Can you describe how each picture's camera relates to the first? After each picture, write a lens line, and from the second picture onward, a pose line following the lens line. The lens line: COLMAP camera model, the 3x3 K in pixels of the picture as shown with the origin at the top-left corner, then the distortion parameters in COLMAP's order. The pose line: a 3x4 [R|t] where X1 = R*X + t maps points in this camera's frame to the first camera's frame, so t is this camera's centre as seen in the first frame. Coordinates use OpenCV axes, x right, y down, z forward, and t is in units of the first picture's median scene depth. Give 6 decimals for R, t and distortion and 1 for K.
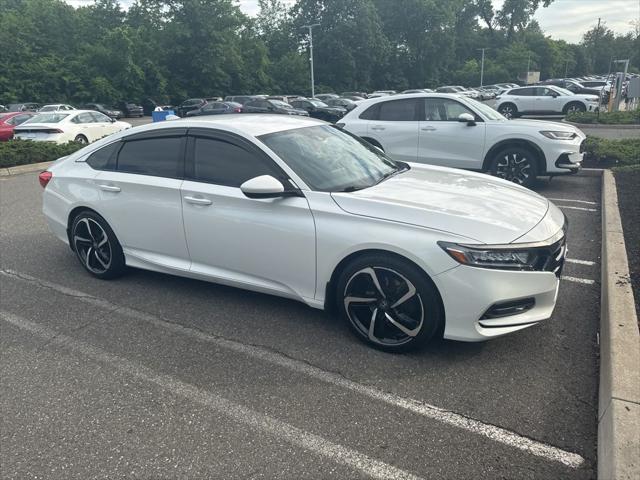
lens RADIAL K [[449.4, 0, 321.4], [0, 449.4, 238.5], [0, 0, 1]] dist [0.029662, -0.037872]
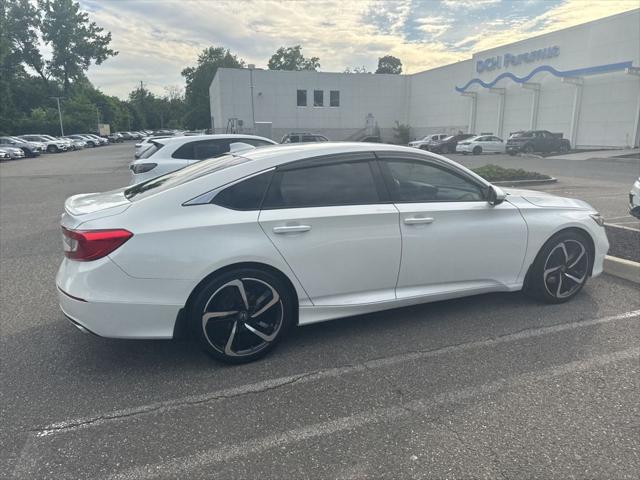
lens RADIAL K [[451.4, 0, 322.1], [0, 451.4, 230.5], [0, 0, 1]] dist [0.025706, -0.033821]
pose [[0.623340, -0.128715, 0.771284, -0.526559], [0.224877, 0.974199, -0.019163, -0.041087], [-0.748917, 0.185389, 0.636202, 0.237909]]
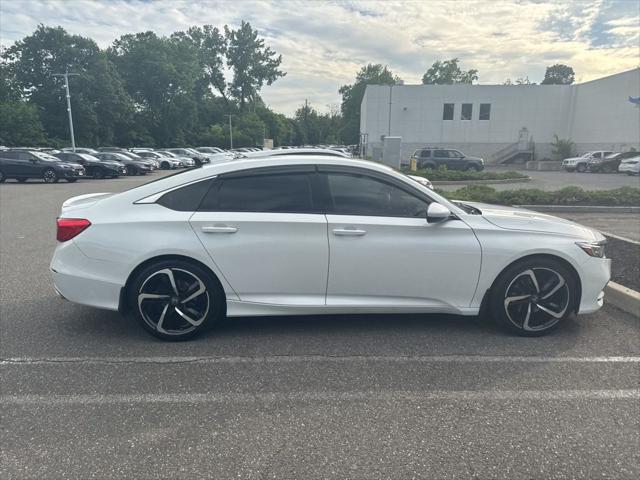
lens RADIAL K [[447.8, 0, 323.4], [0, 447.8, 241.3], [0, 0, 1]] dist [0.027129, -0.033098]
pose [[0.844081, -0.065166, 0.532241, -0.388841], [0.128779, 0.988173, -0.083241, 0.005990], [-0.520522, 0.138804, 0.842490, 0.077851]]
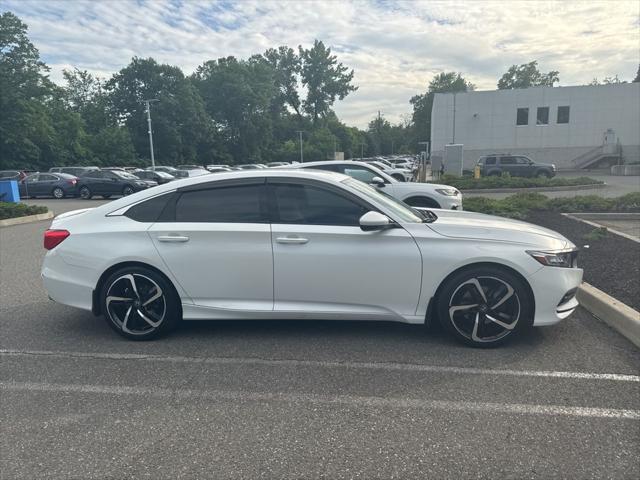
lens RADIAL K [[445.5, 0, 324.9], [0, 445.5, 238.0], [0, 0, 1]] dist [0.040325, -0.051943]
pose [[0.920289, -0.052290, 0.387728, -0.274438], [0.112865, 0.984378, -0.135133, 0.027784], [-0.374605, 0.168122, 0.911815, 0.000082]]
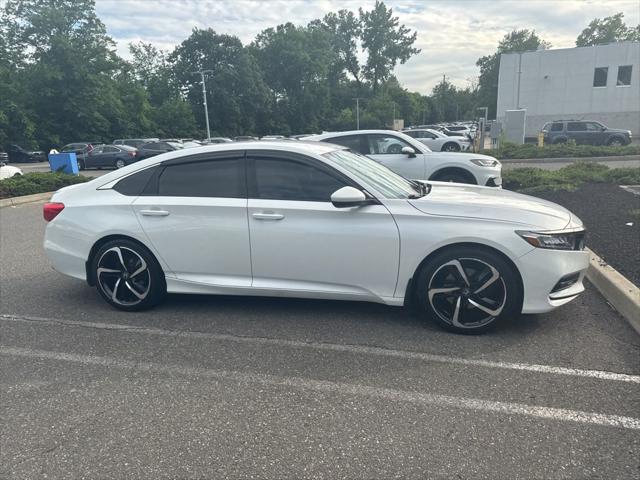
lens RADIAL K [[447.6, 0, 324.4], [0, 447.6, 239.0], [0, 0, 1]] dist [0.027287, -0.035499]
pose [[0.964288, -0.061634, 0.257584, -0.186051], [0.085061, 0.993093, -0.080808, 0.027927], [-0.250825, 0.099833, 0.962871, -0.010902]]
